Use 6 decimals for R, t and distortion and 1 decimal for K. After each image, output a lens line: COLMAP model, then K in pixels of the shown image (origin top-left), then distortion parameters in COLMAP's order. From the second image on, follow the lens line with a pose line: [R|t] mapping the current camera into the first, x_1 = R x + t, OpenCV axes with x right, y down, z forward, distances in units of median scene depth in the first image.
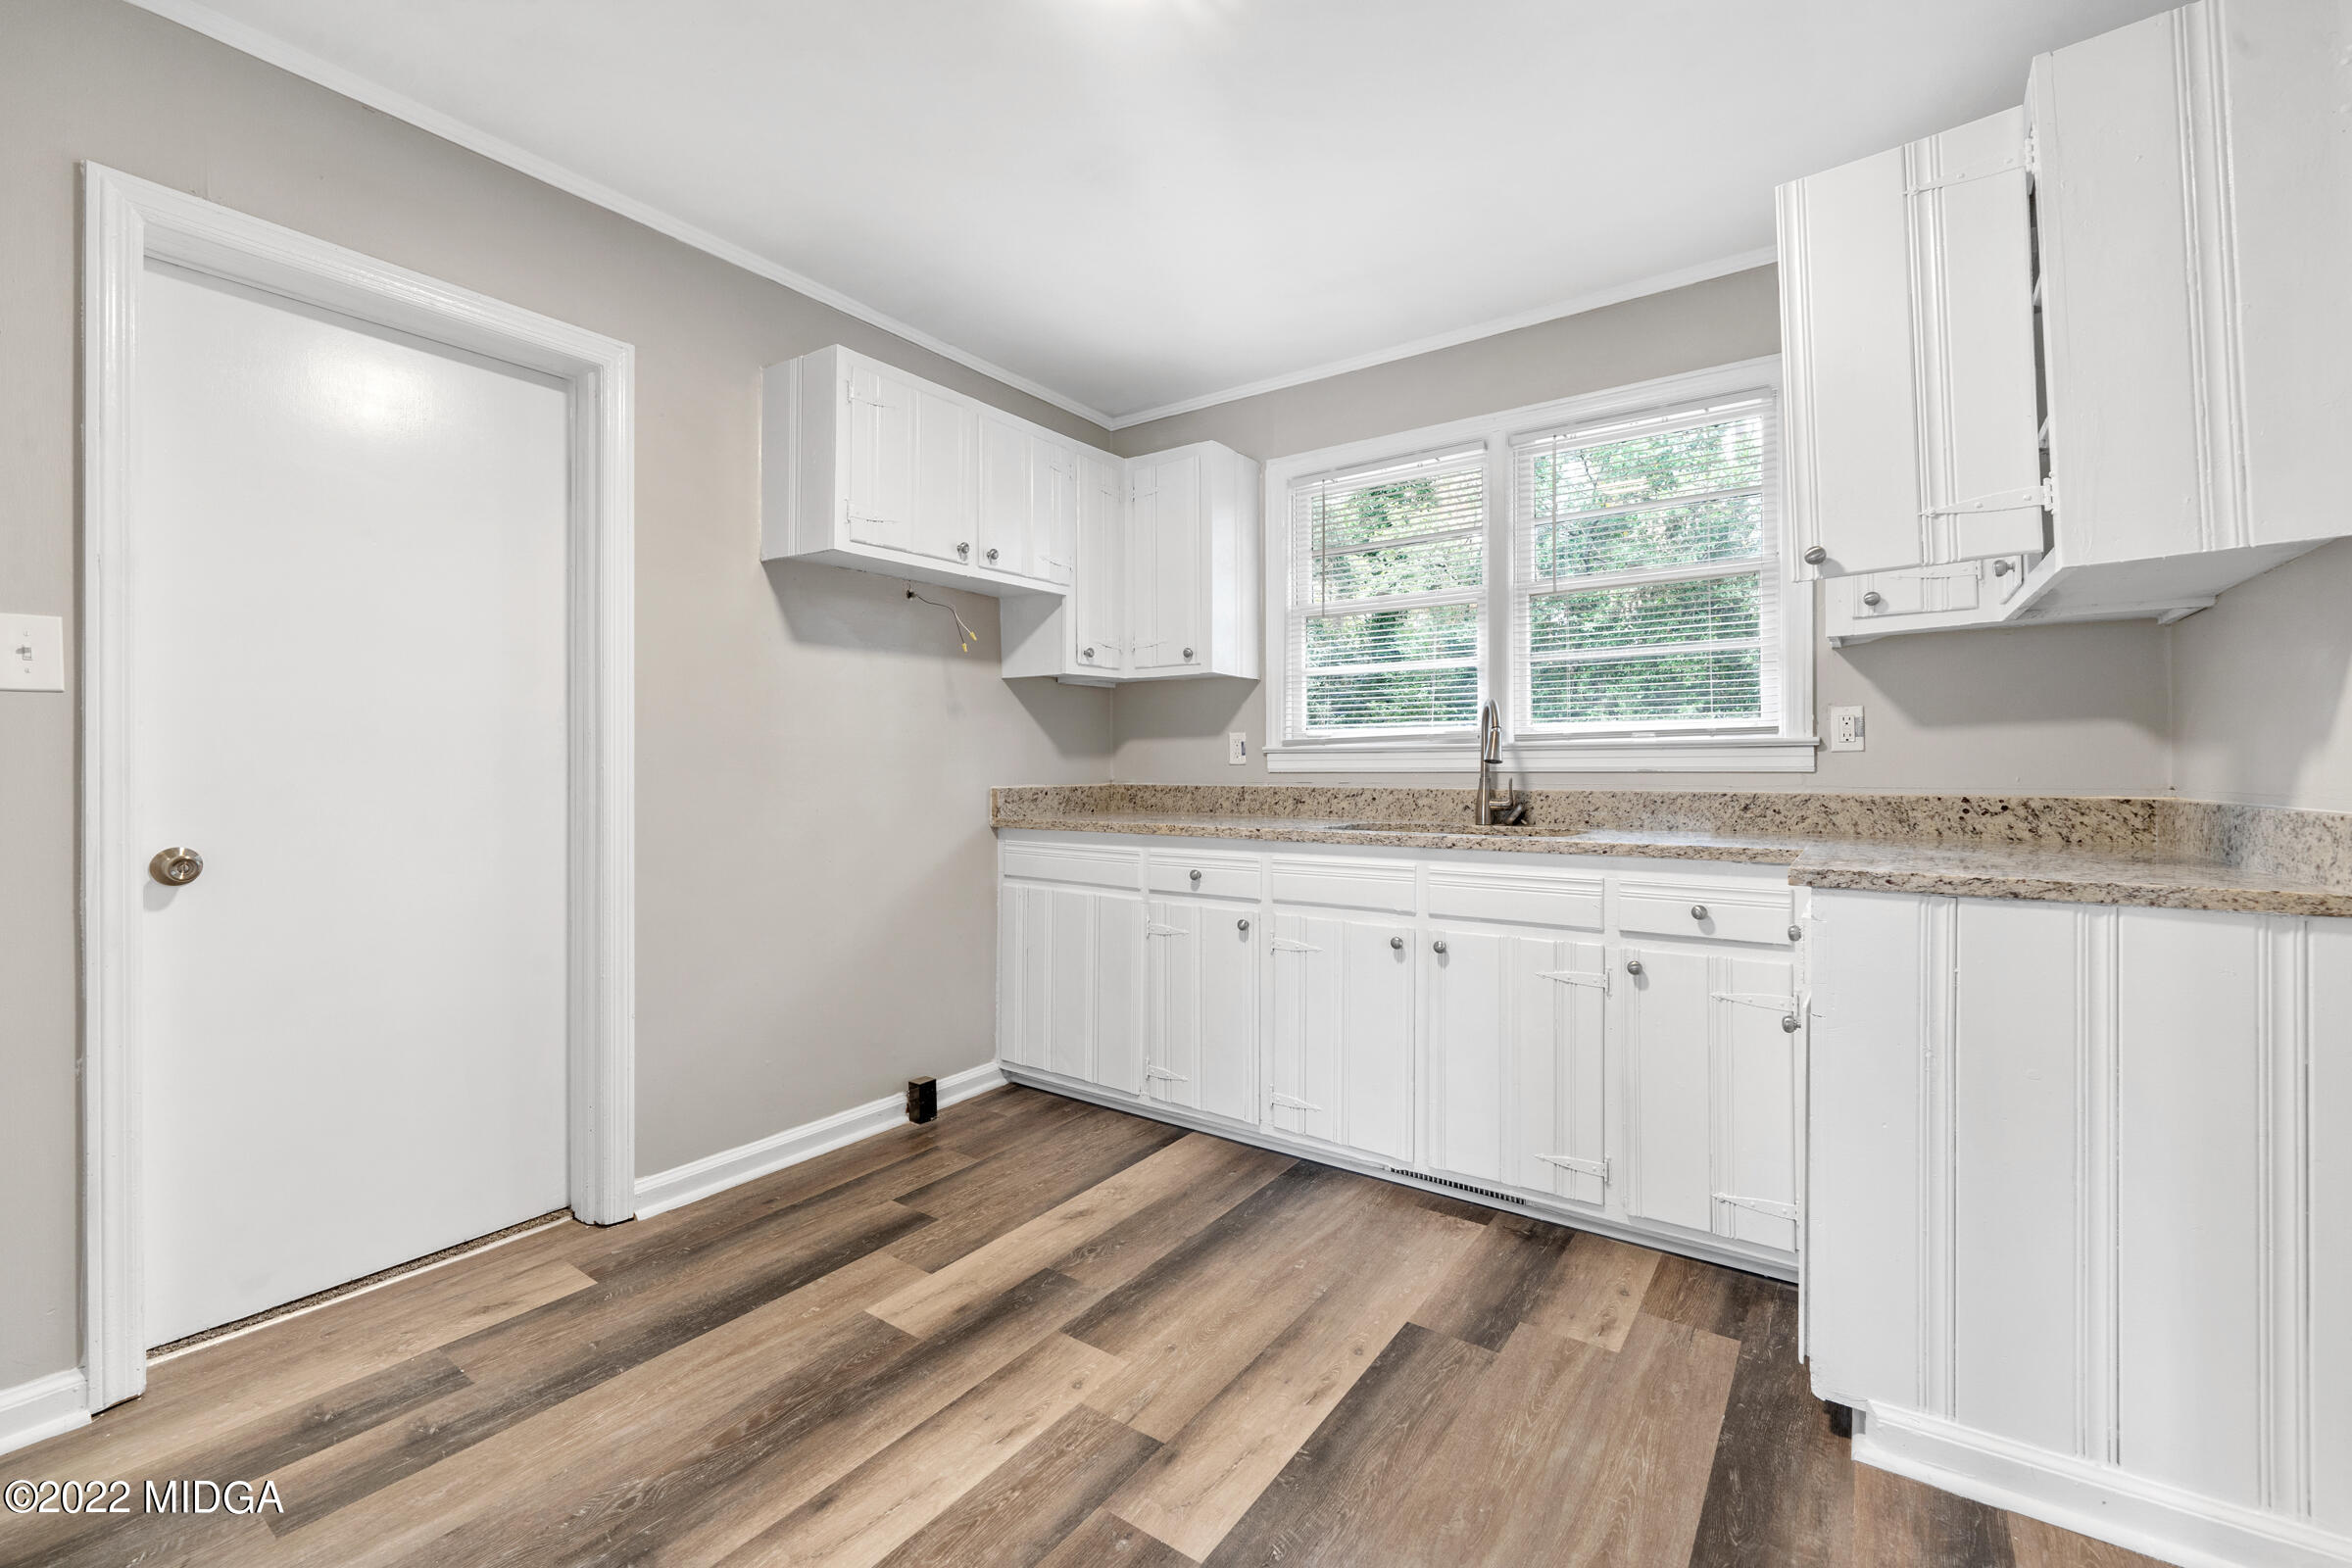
lens RADIAL K [[999.9, 0, 1182.6], [0, 999.9, 765.6], [0, 0, 1]] dist [0.001320, 0.000082]
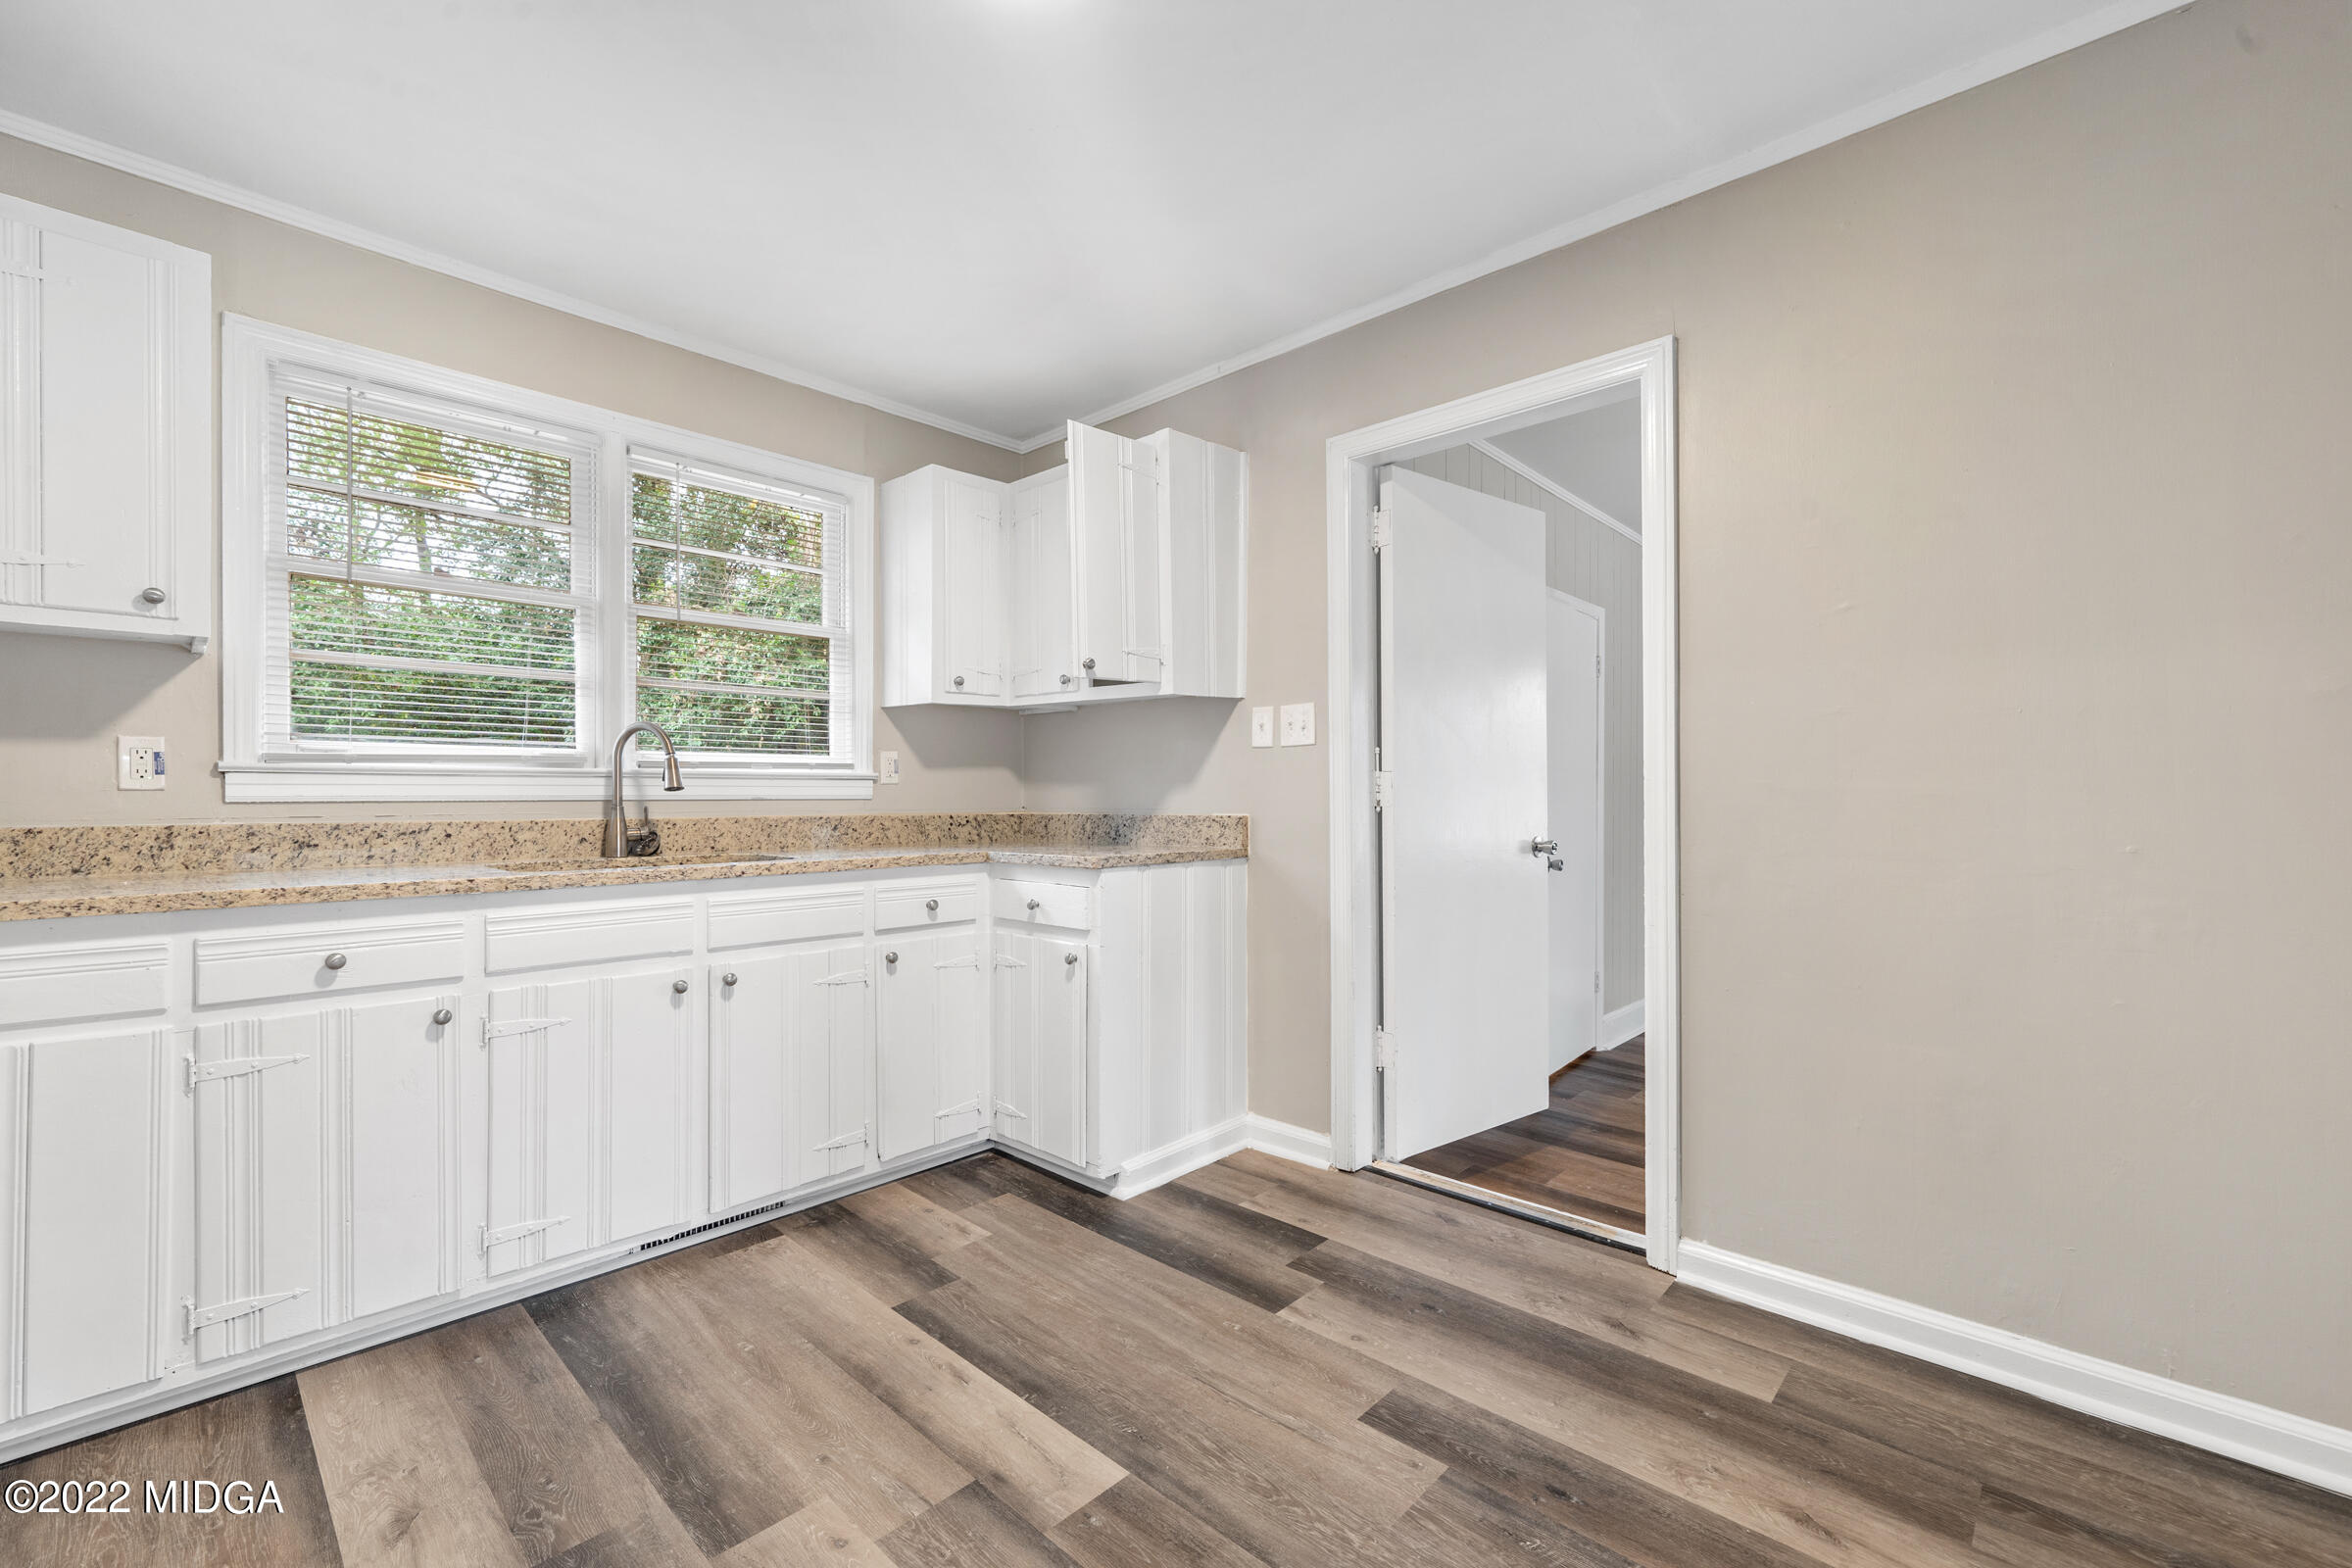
lens RADIAL K [[966.1, 0, 1167.9], [0, 966.1, 797.5], [0, 0, 1]] dist [0.000302, 0.000281]
pose [[0.144502, 0.000040, 0.989505, -0.594239], [-0.001458, 0.999999, 0.000172, 0.003529], [-0.989503, -0.001468, 0.144502, 0.431388]]
